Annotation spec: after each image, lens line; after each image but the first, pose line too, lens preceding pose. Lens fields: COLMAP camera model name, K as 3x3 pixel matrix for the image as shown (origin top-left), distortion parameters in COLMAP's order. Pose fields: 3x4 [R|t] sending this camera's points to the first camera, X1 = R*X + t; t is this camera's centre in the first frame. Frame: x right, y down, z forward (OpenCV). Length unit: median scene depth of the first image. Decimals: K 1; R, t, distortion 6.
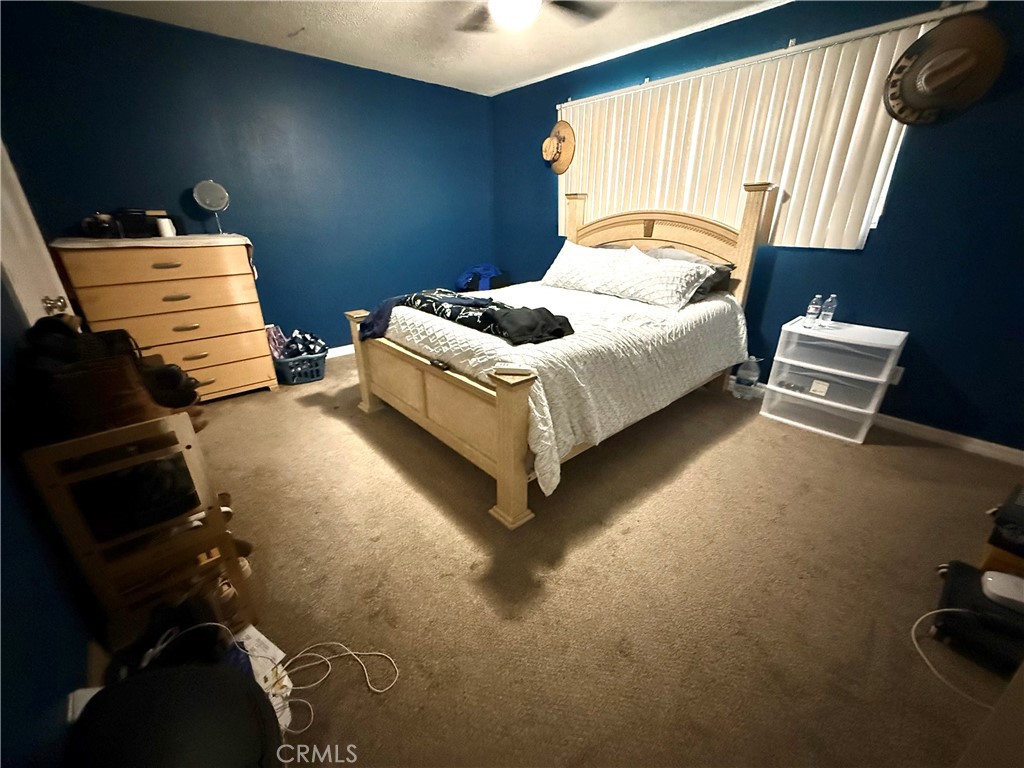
lens RADIAL K [[407.9, 0, 513.2], [0, 407.9, 386.3], [0, 0, 1]] dist [0.000453, 0.000263]
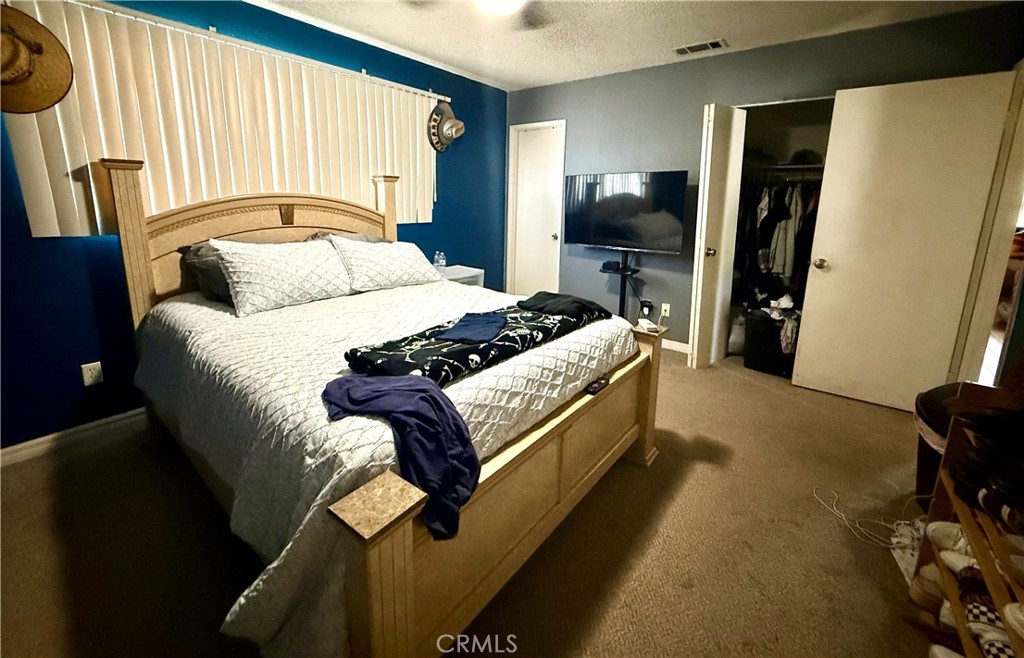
lens RADIAL K [[418.5, 0, 504.0], [0, 418.5, 277.3], [0, 0, 1]] dist [-0.001245, -0.000009]
pose [[-0.173412, -0.178620, 0.968516, -0.648888], [0.363502, 0.902370, 0.231506, -0.358548], [-0.915311, 0.392204, -0.091553, 0.846089]]
